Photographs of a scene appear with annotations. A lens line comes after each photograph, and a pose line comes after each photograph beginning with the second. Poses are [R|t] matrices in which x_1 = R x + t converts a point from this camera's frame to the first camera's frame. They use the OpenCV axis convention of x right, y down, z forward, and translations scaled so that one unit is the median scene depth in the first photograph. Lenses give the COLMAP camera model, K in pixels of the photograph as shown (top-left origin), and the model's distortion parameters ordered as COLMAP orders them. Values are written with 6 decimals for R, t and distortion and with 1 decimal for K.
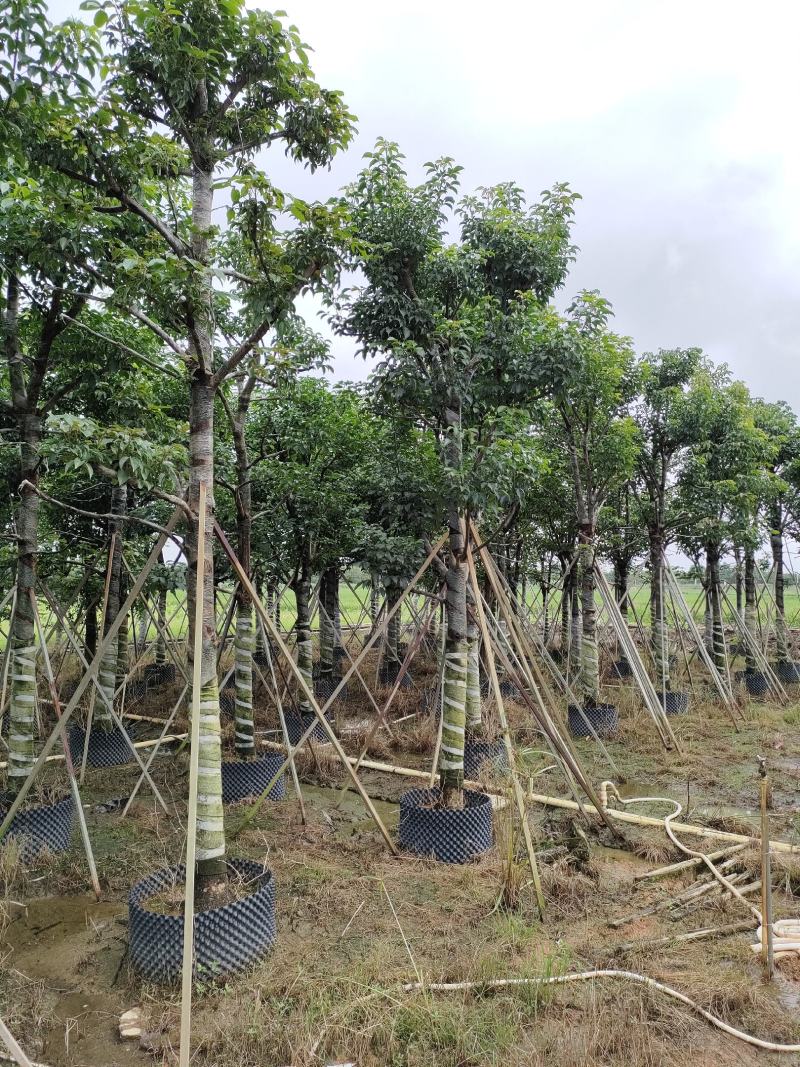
lens RADIAL K [[786.2, 0, 400.0], [0, 786.2, 533.5], [0, 0, 1]] dist [0.069841, -0.055778]
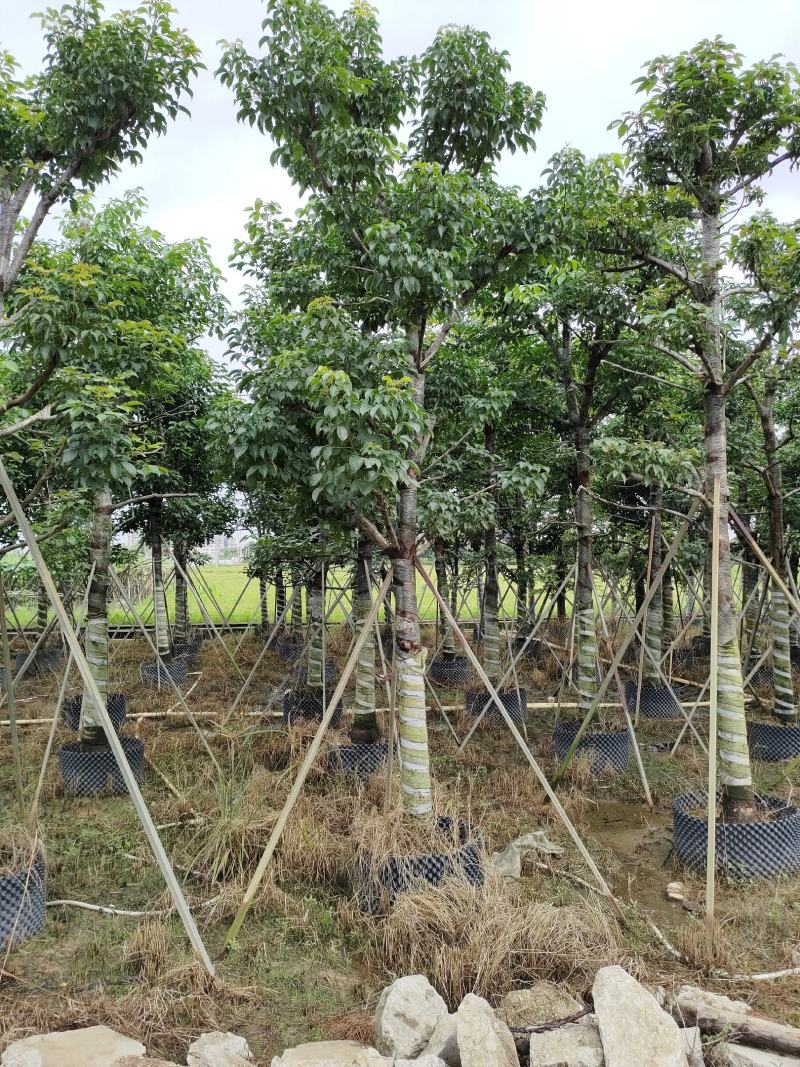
lens RADIAL K [[783.8, 0, 355.4], [0, 783.8, 531.8], [0, 0, 1]] dist [0.029893, -0.036345]
pose [[0.750676, -0.027503, -0.660098, 0.091624], [0.046056, 0.998881, 0.010757, -0.012641], [0.659064, -0.038477, 0.751102, -0.194794]]
